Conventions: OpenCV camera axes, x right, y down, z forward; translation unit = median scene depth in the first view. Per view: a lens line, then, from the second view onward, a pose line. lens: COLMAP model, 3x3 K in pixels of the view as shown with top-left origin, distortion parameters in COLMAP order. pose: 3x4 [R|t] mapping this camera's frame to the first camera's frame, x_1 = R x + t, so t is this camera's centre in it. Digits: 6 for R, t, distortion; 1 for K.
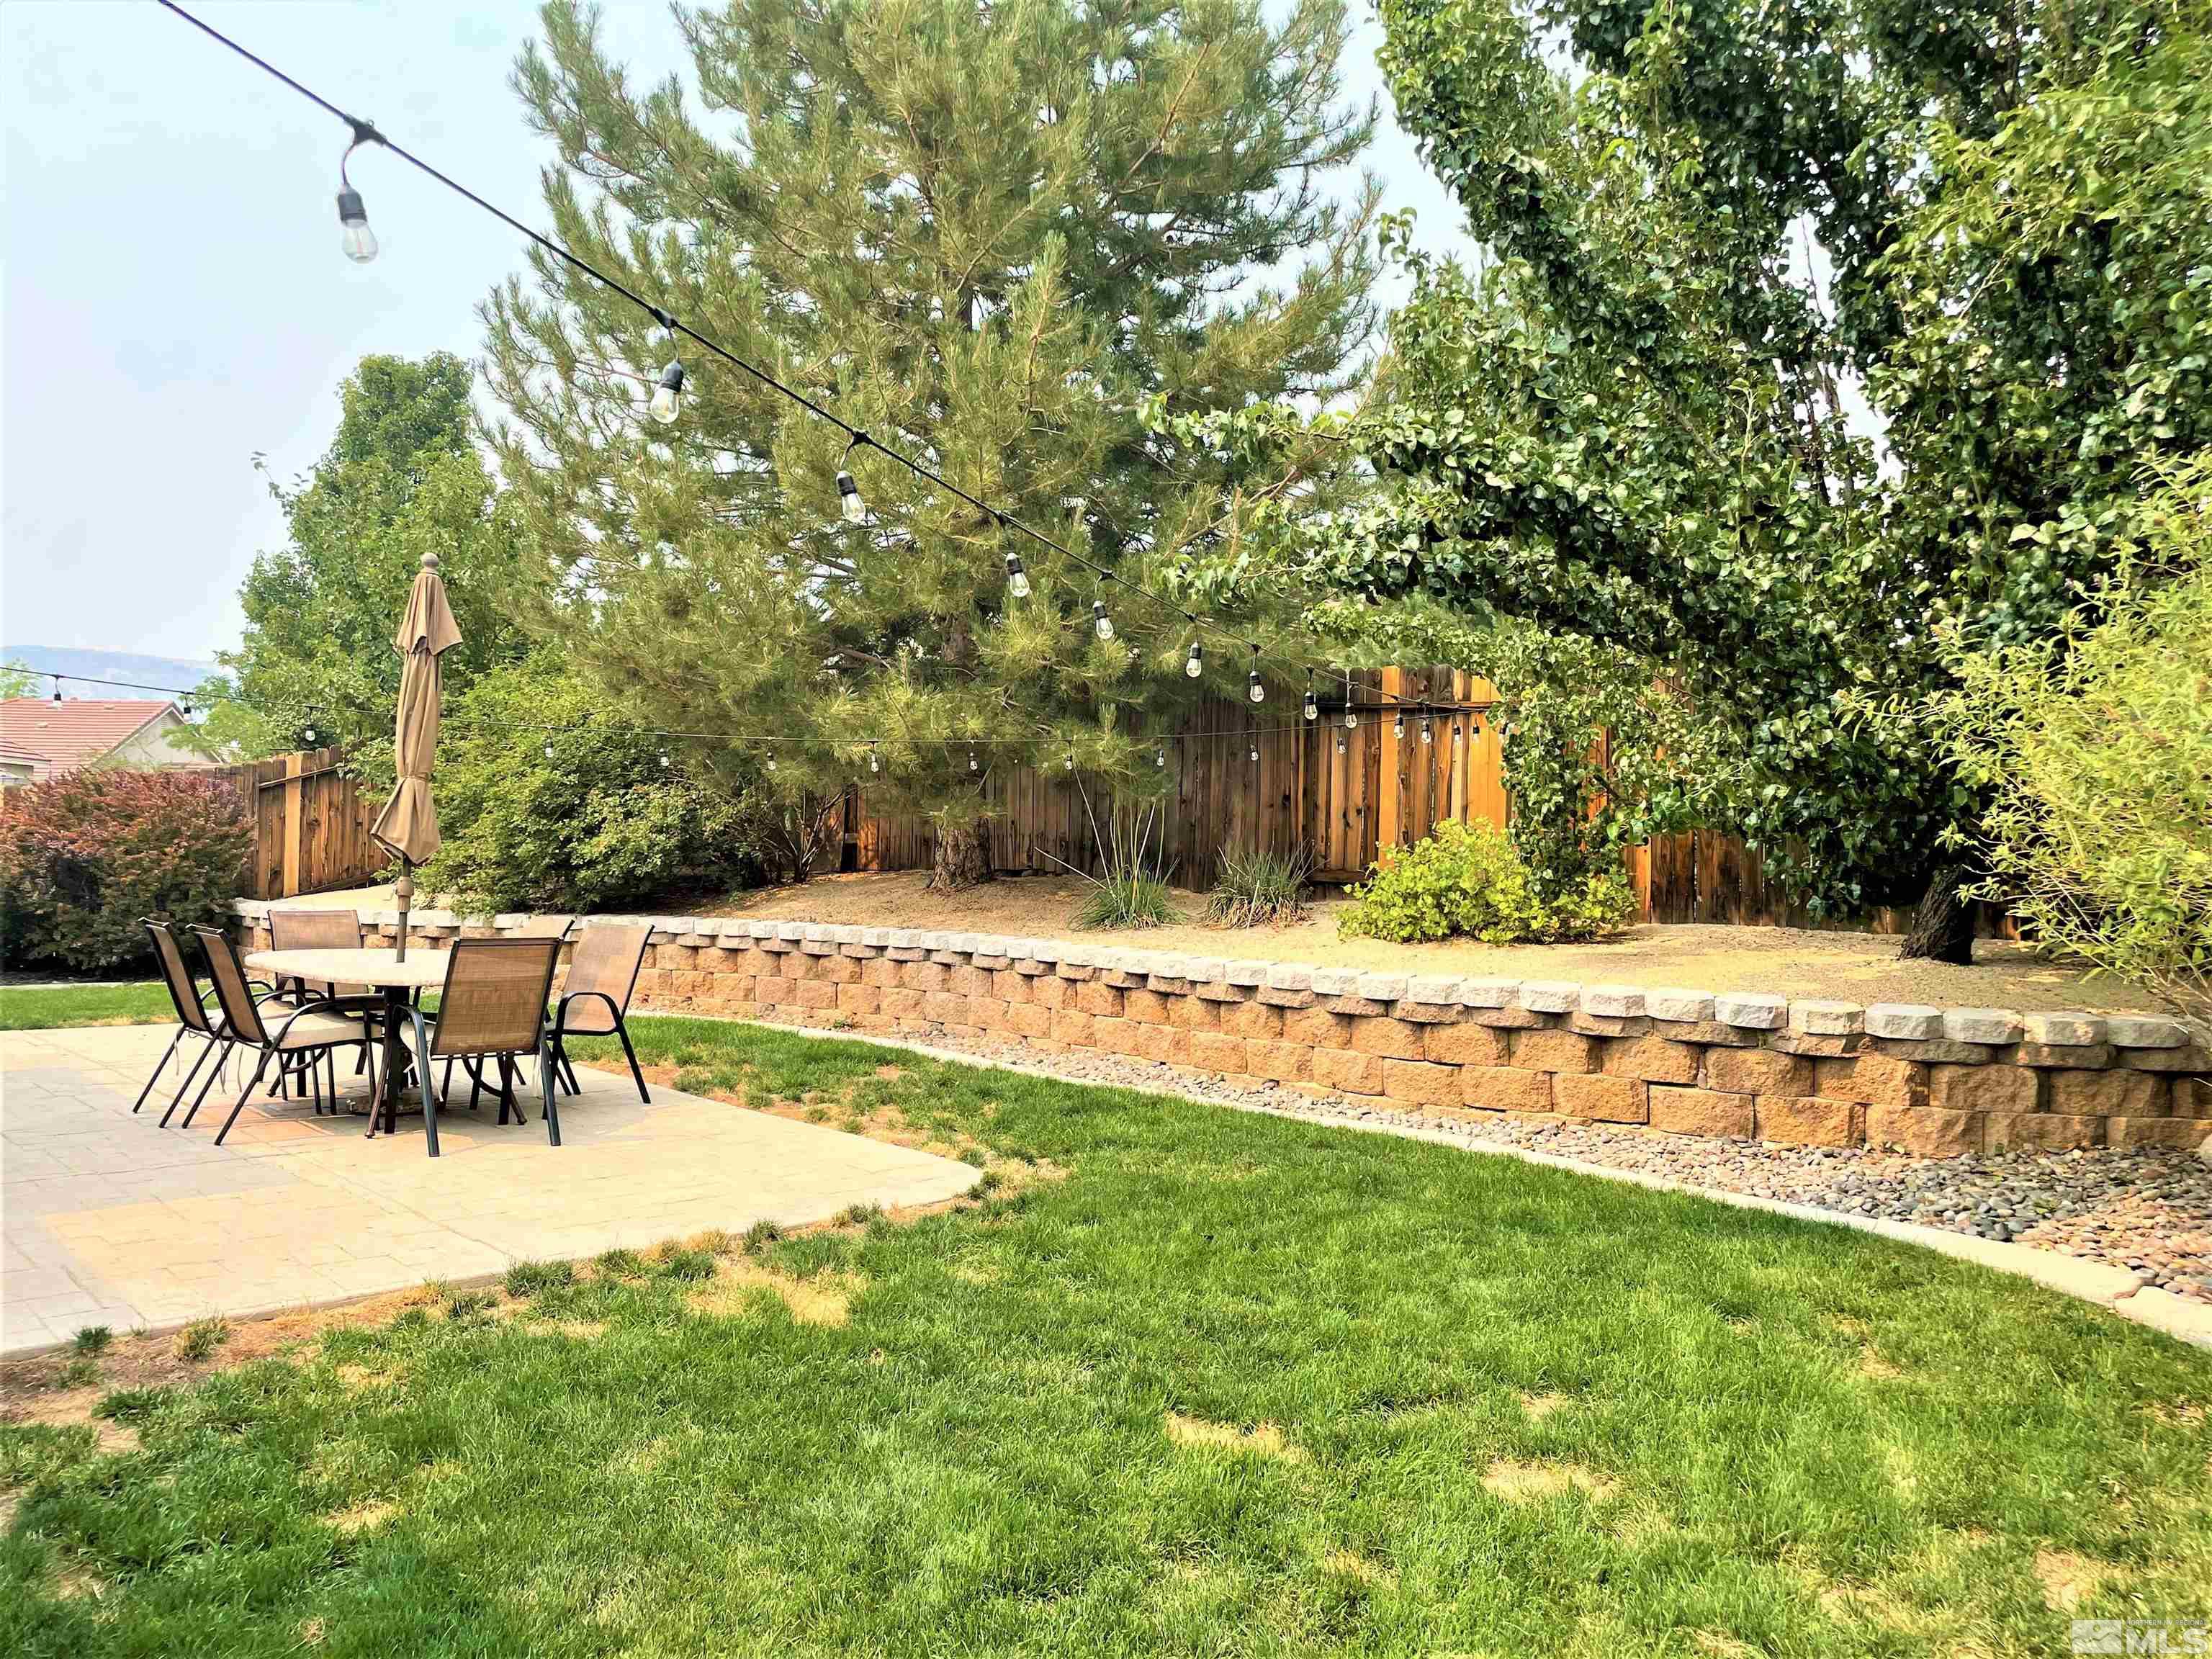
lens RADIAL K [[1678.1, 0, 1106.0], [0, 1678.1, 829.5], [0, 0, 1]] dist [0.046885, -0.001041]
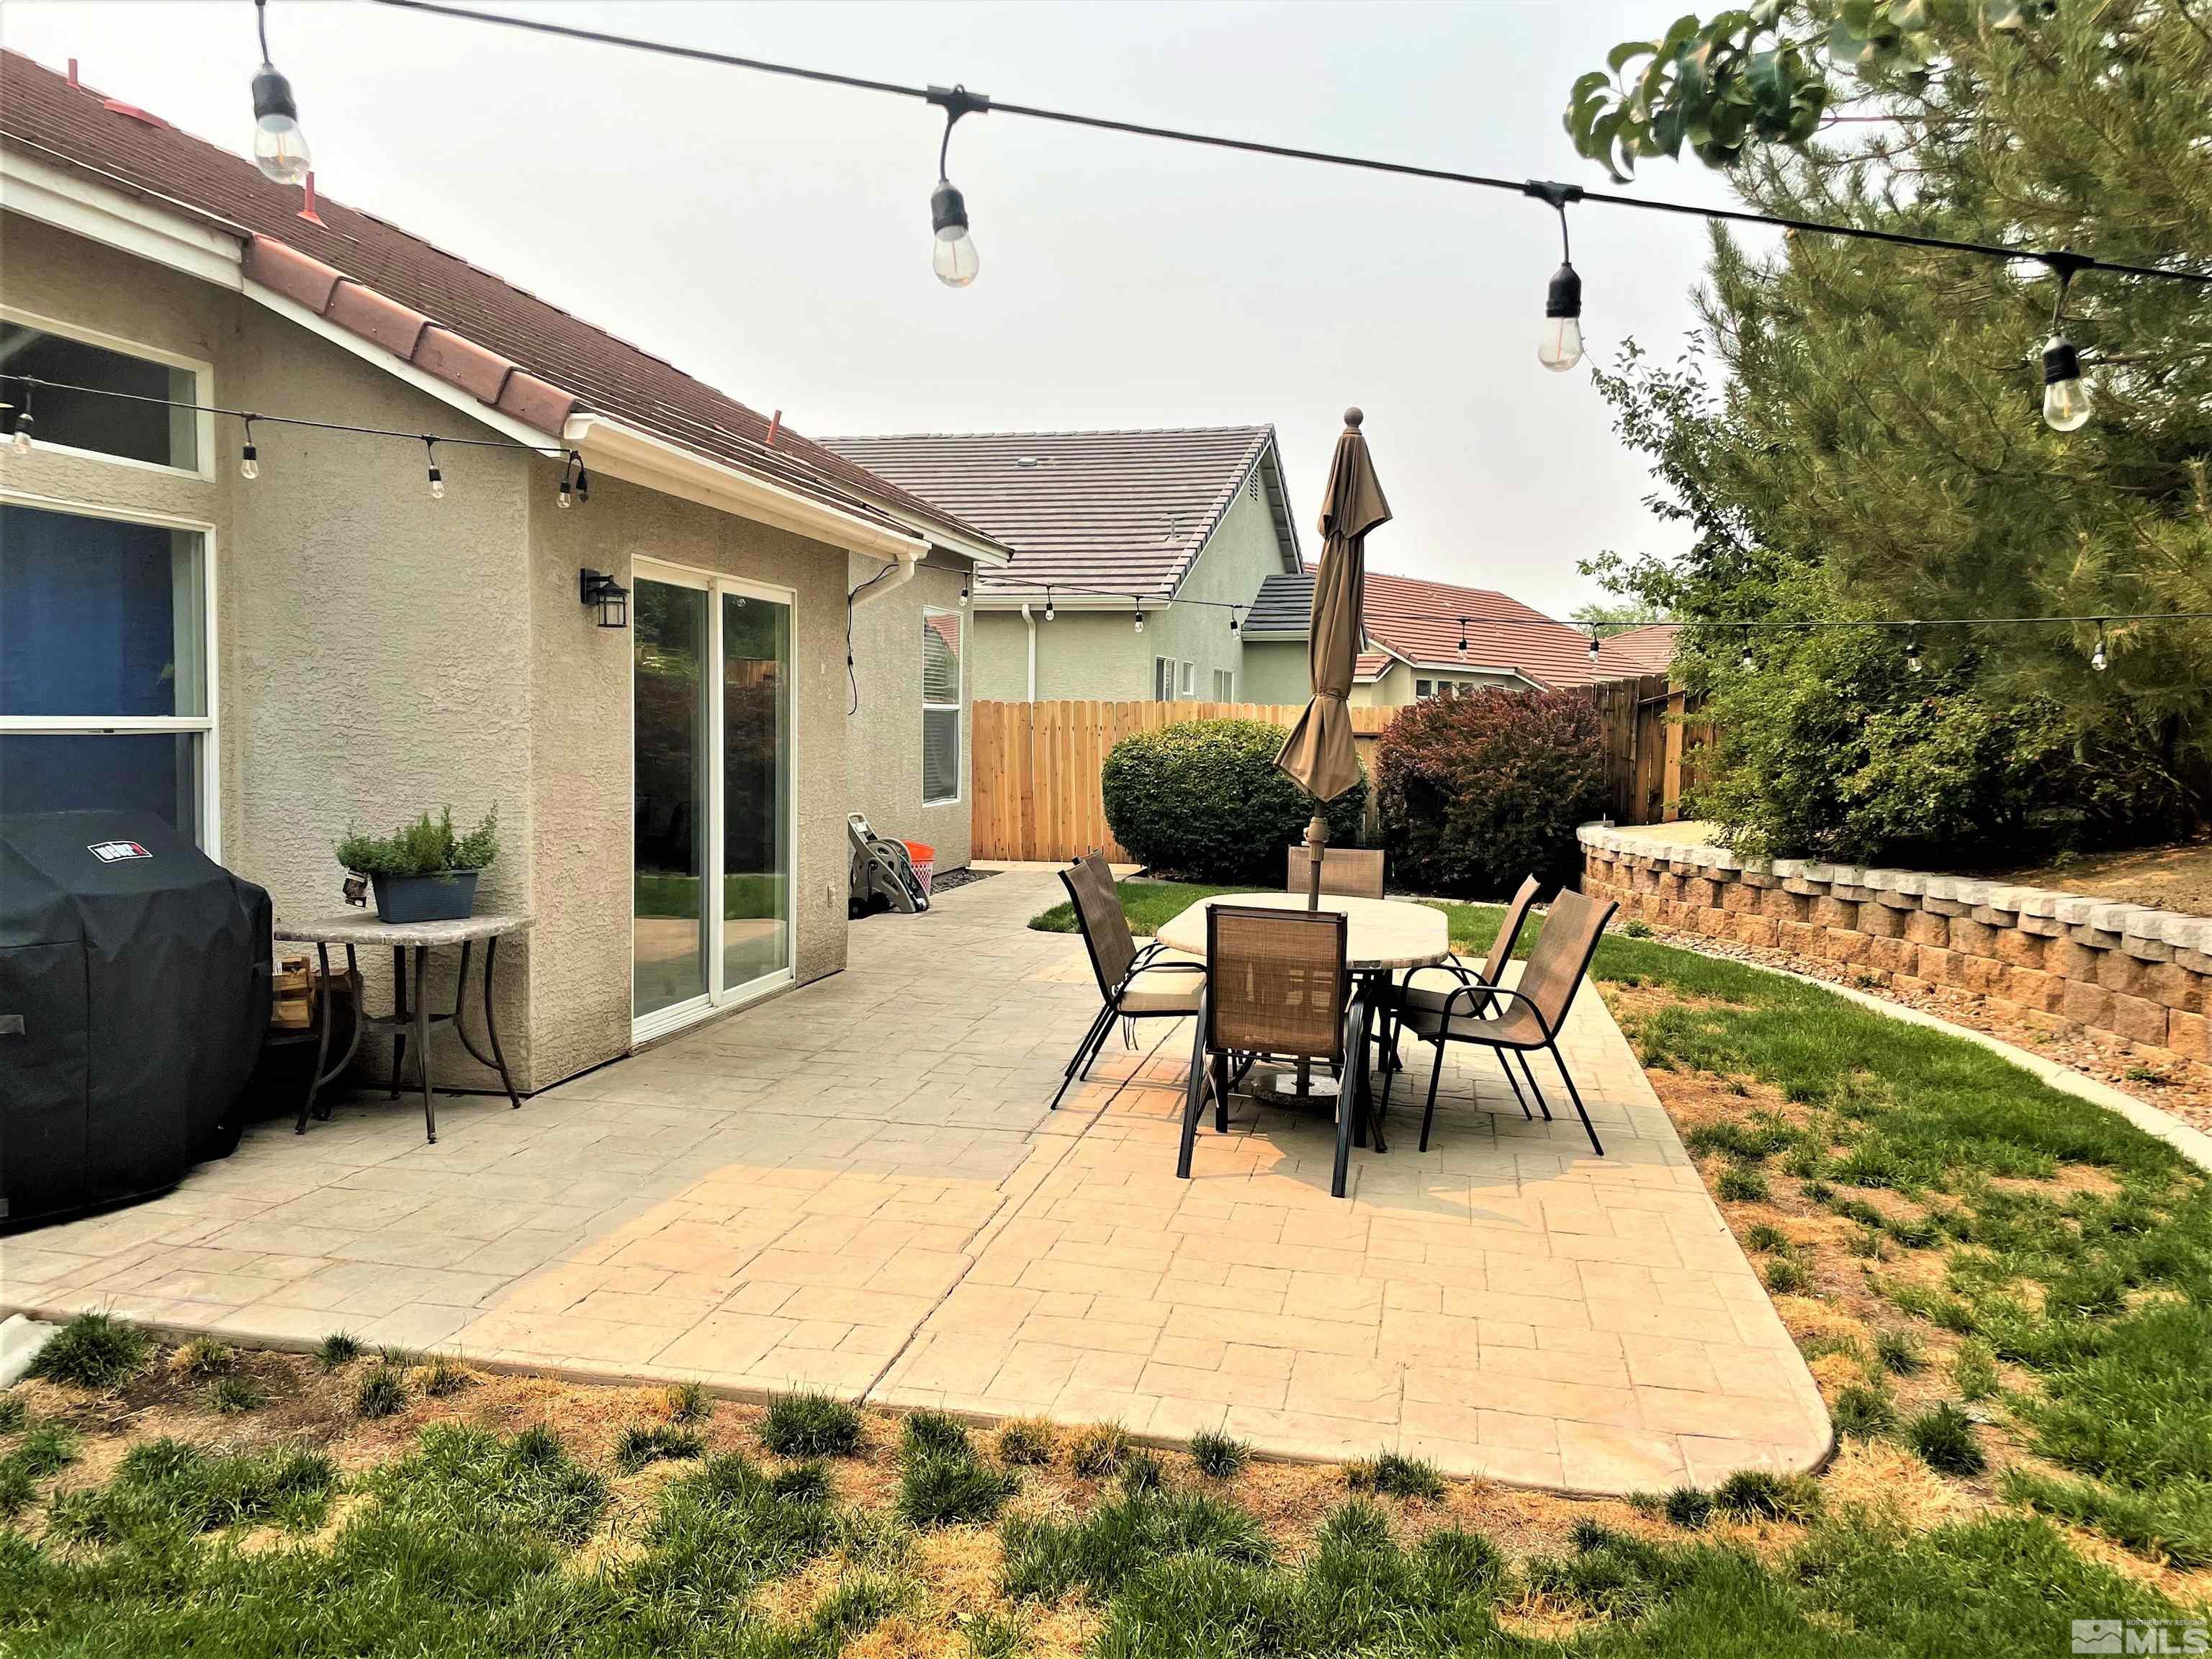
lens RADIAL K [[1678.1, 0, 1106.0], [0, 1678.1, 829.5], [0, 0, 1]] dist [0.046885, -0.001041]
pose [[0.585446, 0.051604, -0.809067, 0.111495], [-0.010116, 0.998359, 0.056357, -0.006751], [0.810648, -0.024810, 0.585007, 0.282026]]
